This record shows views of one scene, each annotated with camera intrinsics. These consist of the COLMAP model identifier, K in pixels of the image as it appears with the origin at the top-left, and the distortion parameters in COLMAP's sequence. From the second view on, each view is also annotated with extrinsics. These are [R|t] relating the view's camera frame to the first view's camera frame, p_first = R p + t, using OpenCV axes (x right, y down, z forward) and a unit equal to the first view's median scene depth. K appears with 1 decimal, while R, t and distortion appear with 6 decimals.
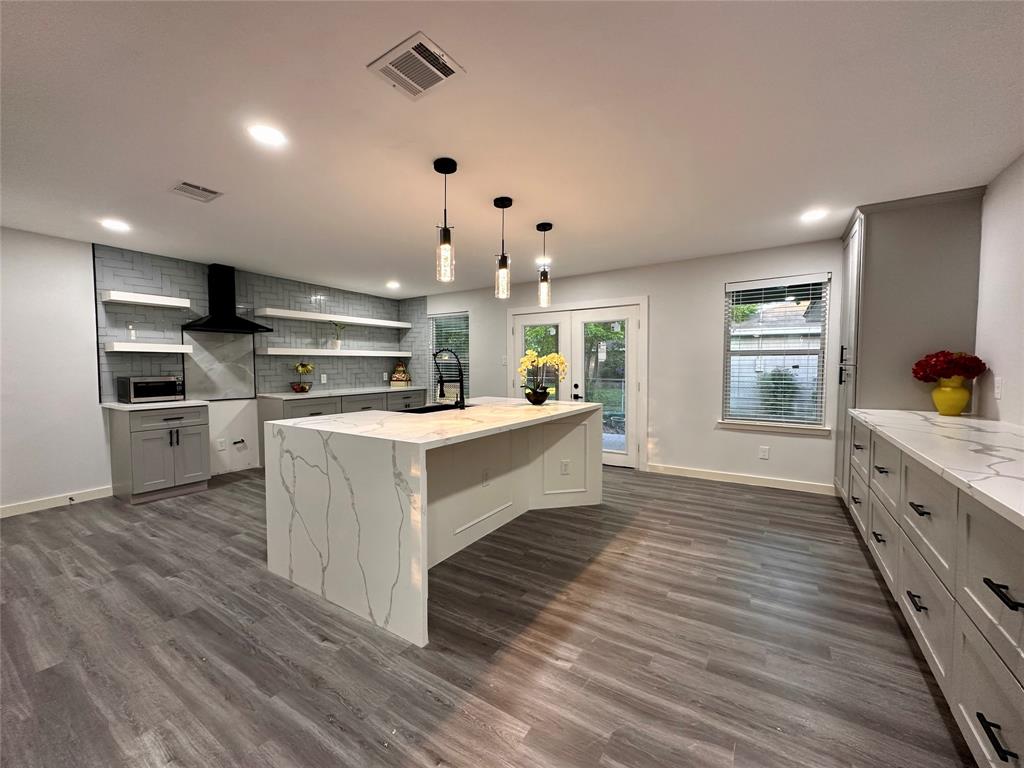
lens RADIAL K [[409.4, 0, 512.1], [0, 409.4, 383.1], [0, 0, 1]] dist [-0.005925, 0.001875]
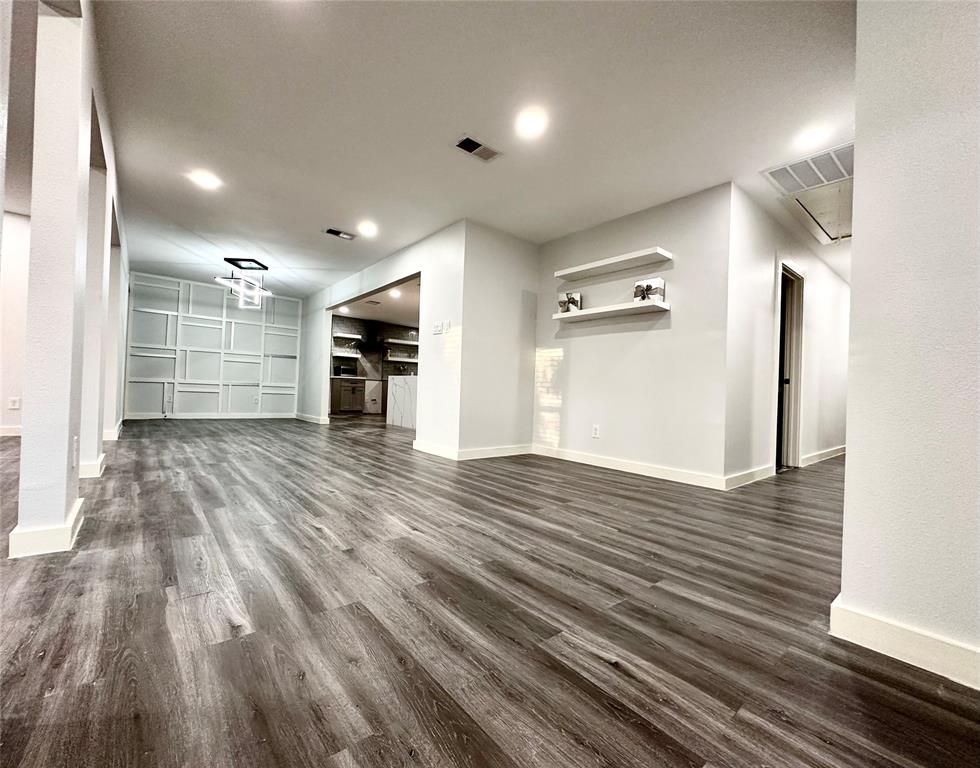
lens RADIAL K [[413.5, 0, 463.5], [0, 413.5, 381.9], [0, 0, 1]] dist [0.000007, -0.000189]
pose [[0.941404, 0.034097, -0.335554, 0.797521], [-0.056970, 0.996657, -0.058555, 0.232883], [0.332436, 0.074240, 0.940199, -1.418135]]
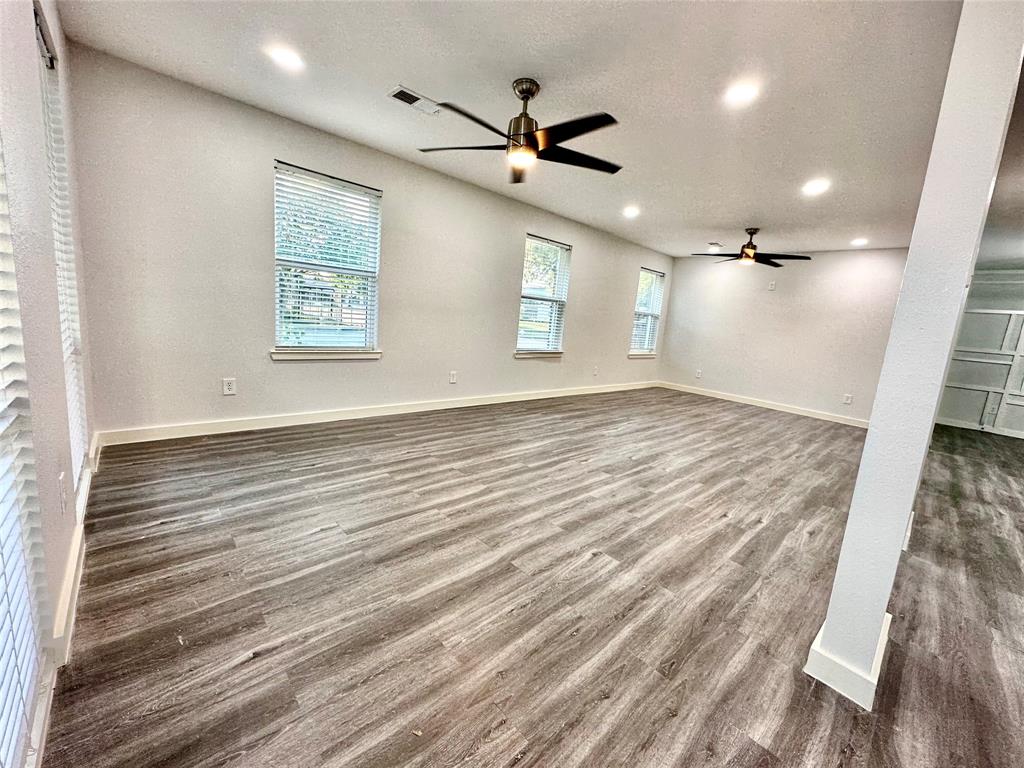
lens RADIAL K [[409.4, 0, 509.6], [0, 409.4, 382.1], [0, 0, 1]] dist [-0.005925, 0.001875]
pose [[-0.252266, 0.140734, -0.957369, 1.003199], [-0.133623, 0.974823, 0.178509, 0.109332], [0.958388, 0.172958, -0.227109, -1.649275]]
